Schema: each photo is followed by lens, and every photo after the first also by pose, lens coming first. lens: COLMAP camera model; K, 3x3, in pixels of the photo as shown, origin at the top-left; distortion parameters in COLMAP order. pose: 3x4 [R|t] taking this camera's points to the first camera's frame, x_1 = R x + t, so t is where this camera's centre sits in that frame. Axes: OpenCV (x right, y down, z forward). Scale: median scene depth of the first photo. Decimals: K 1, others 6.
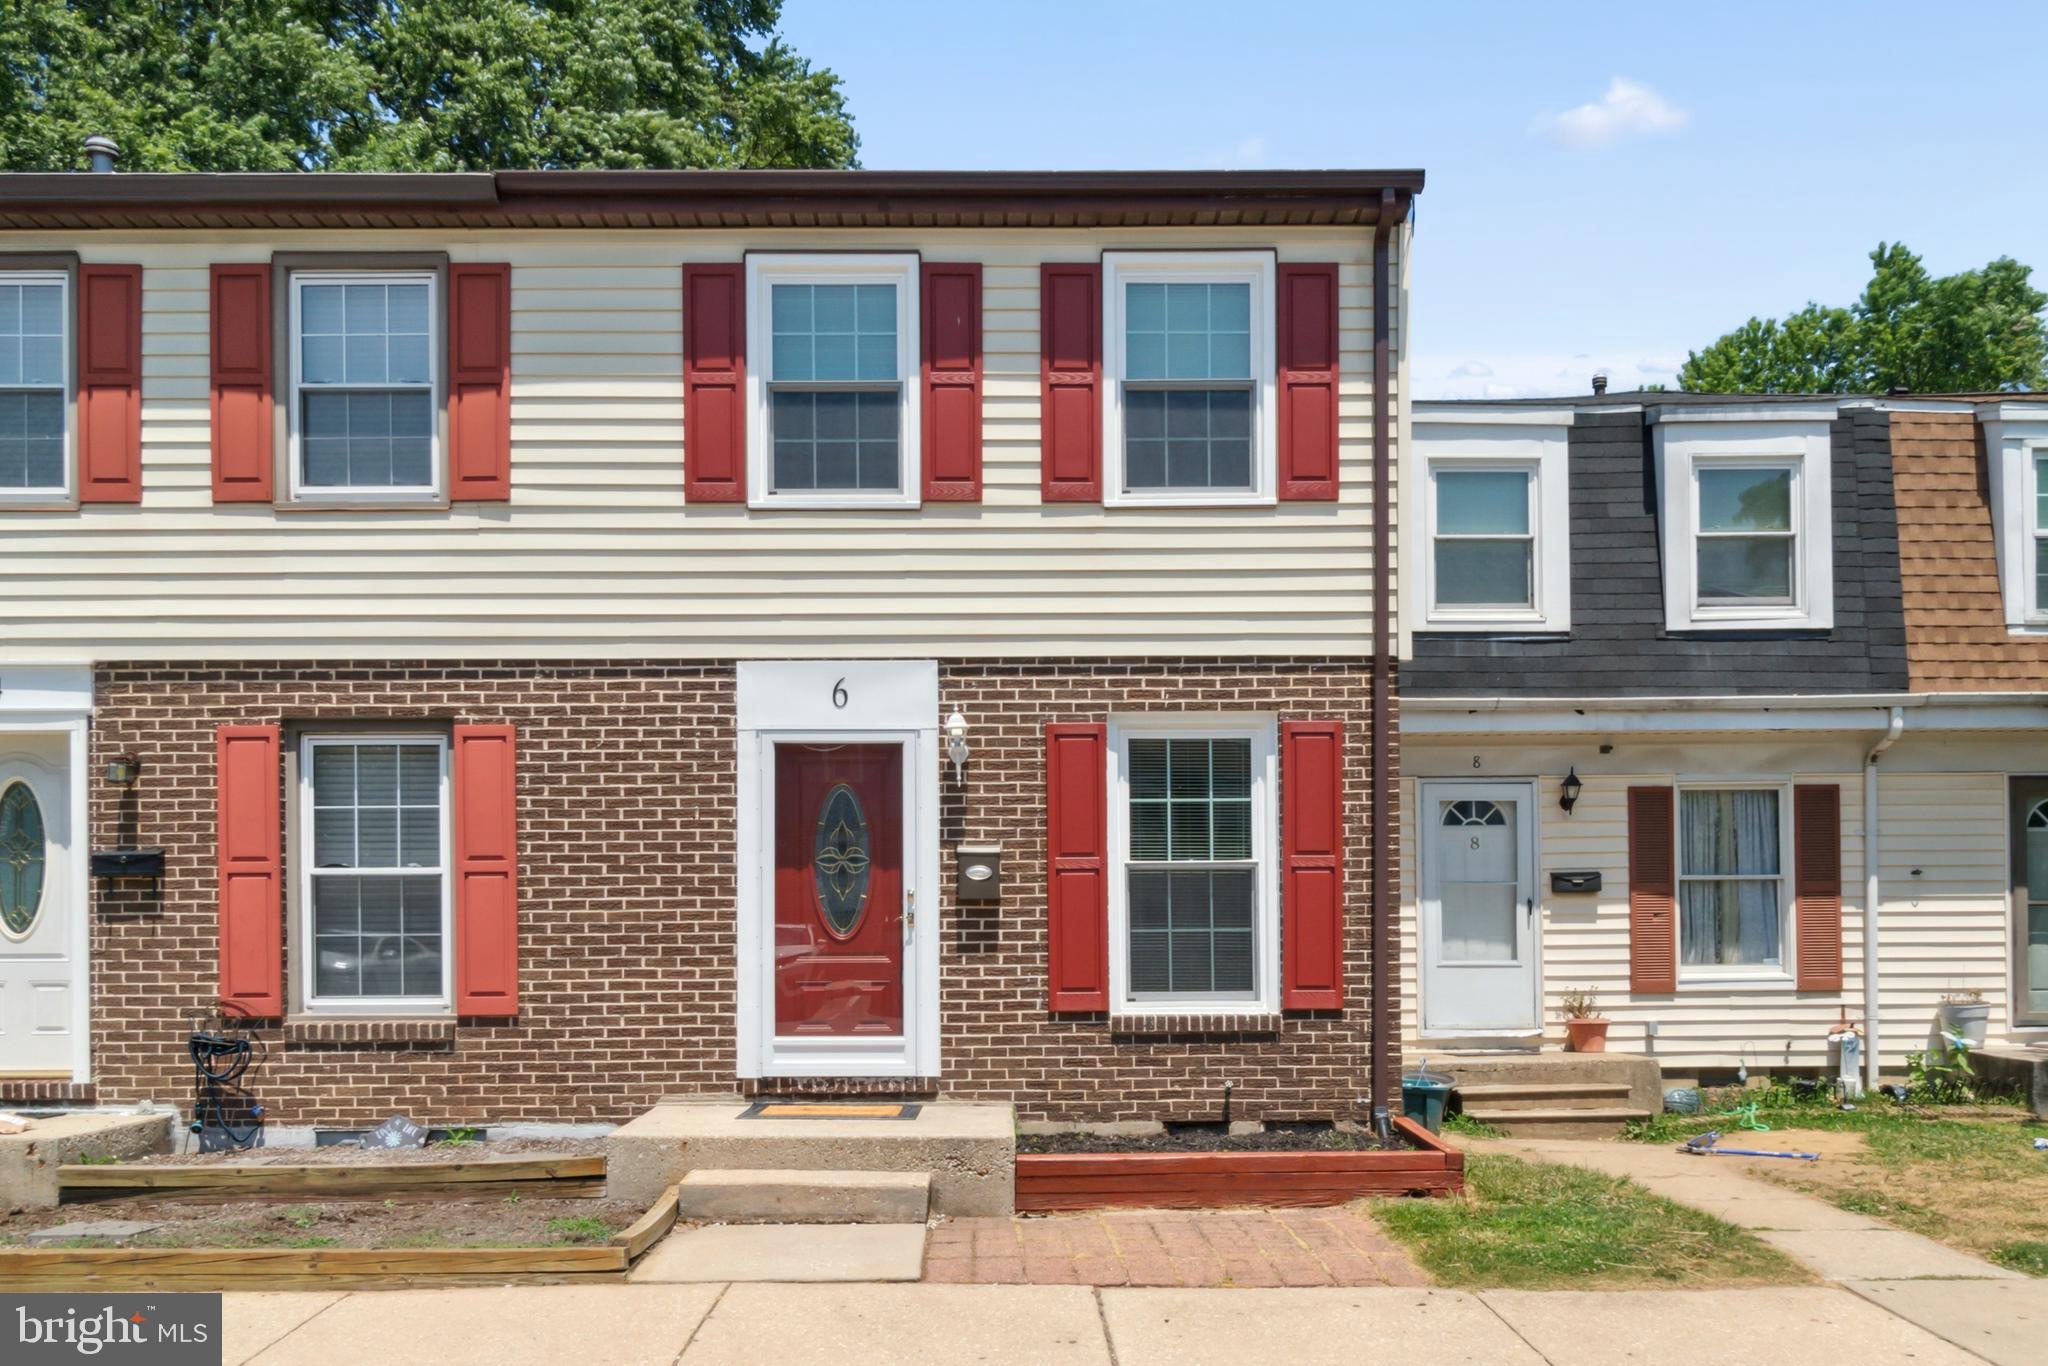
lens RADIAL K [[1014.6, 0, 1024.1], [0, 1014.6, 595.2], [0, 0, 1]] dist [0.000888, 0.000214]
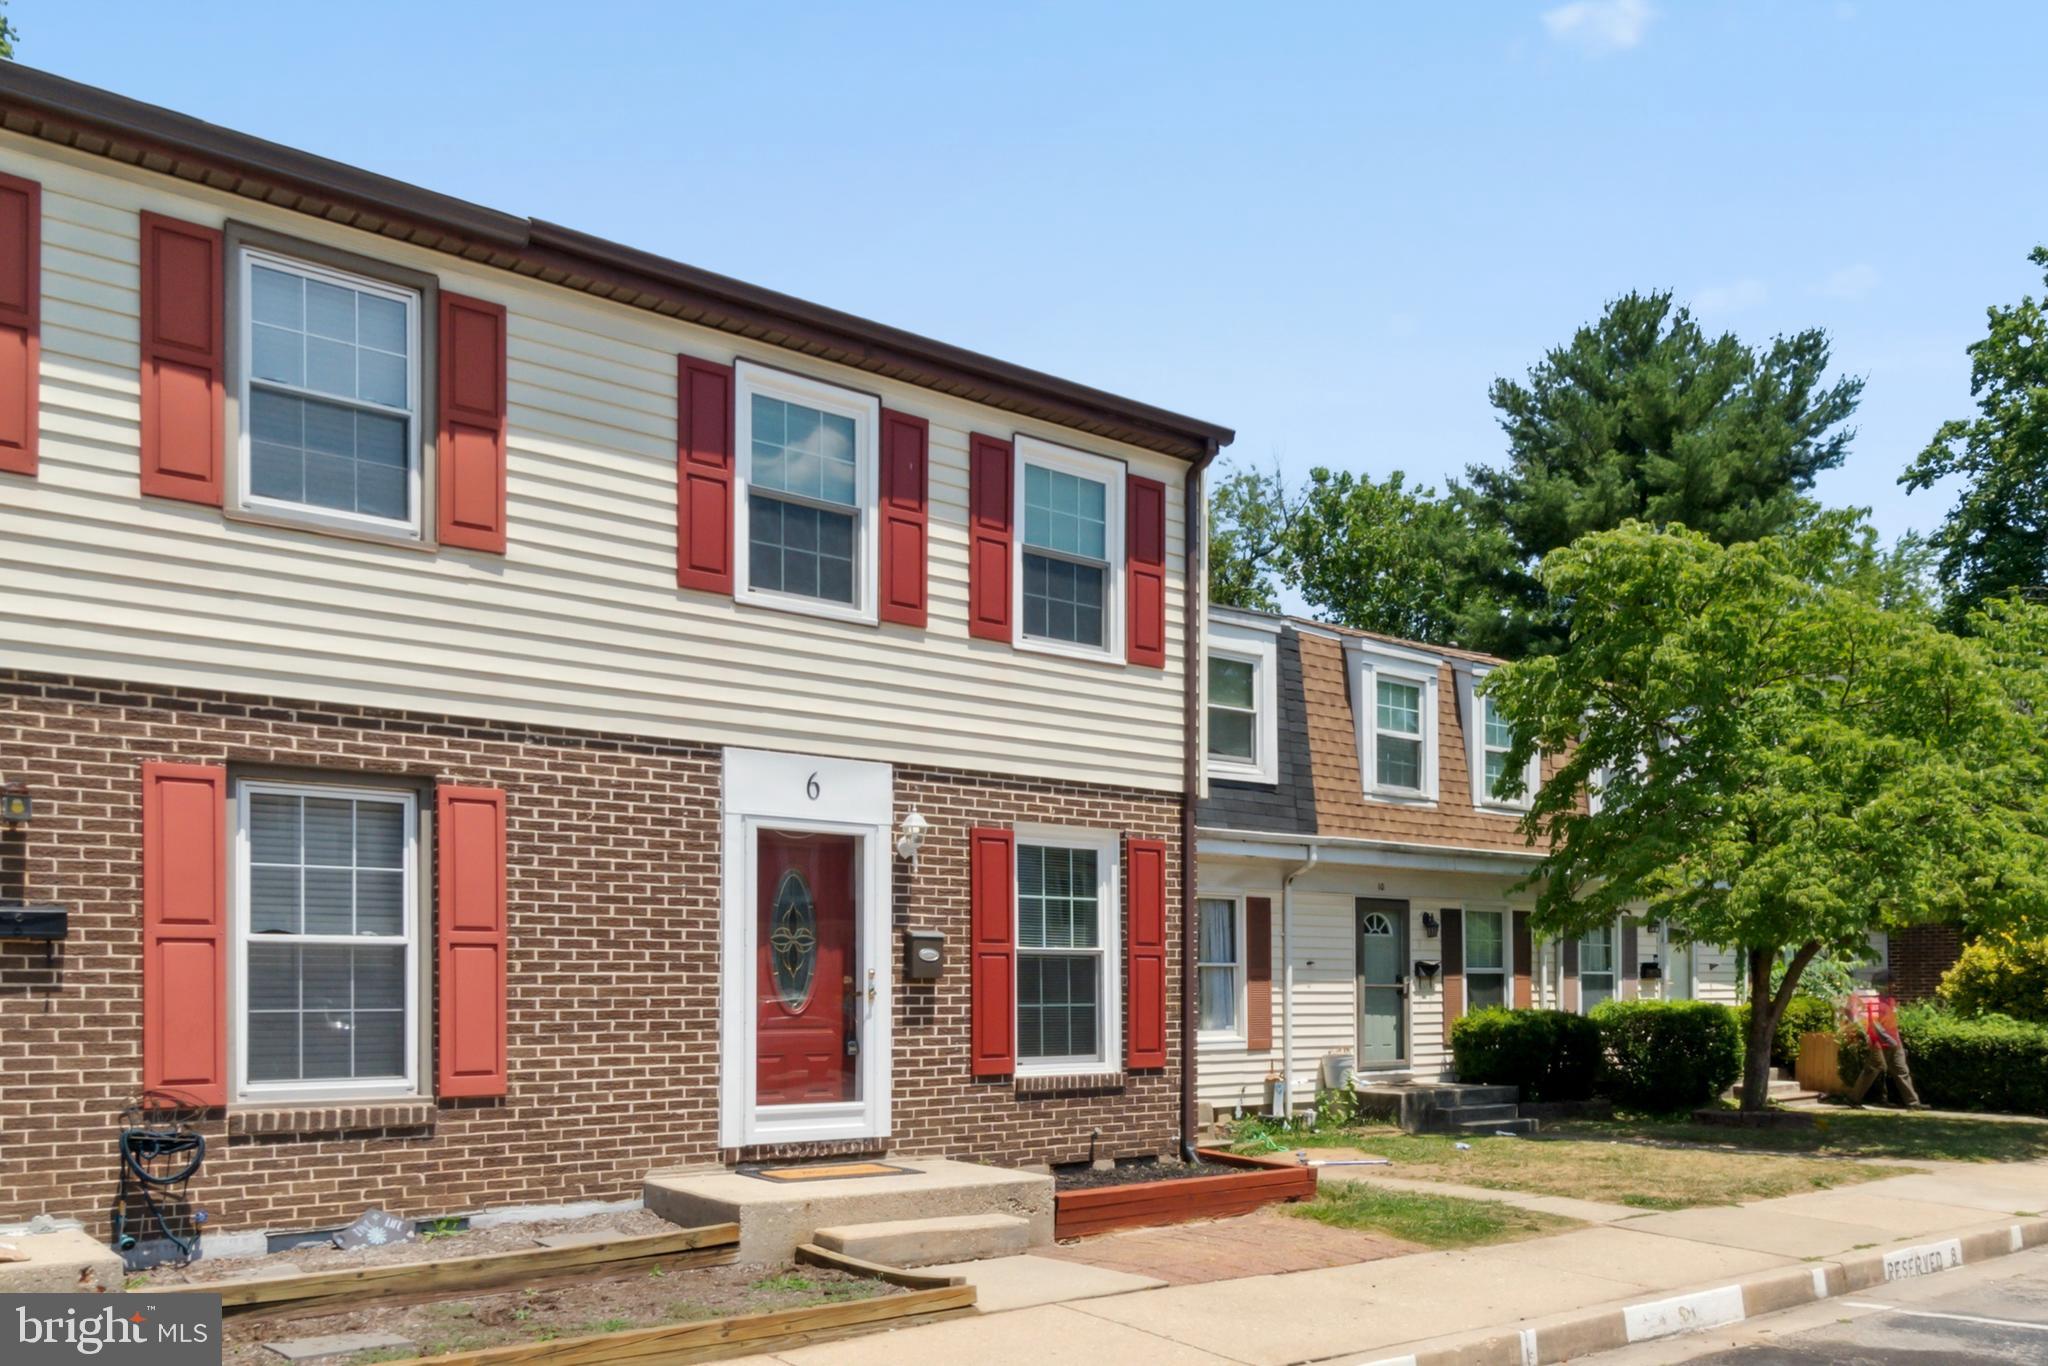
lens RADIAL K [[904.6, 0, 1026.0], [0, 904.6, 679.2], [0, 0, 1]] dist [0.000586, 0.000034]
pose [[0.909868, 0.140784, 0.390283, -0.402621], [-0.130480, 0.990037, -0.052940, 0.004856], [-0.393847, -0.002756, 0.919172, 0.017426]]
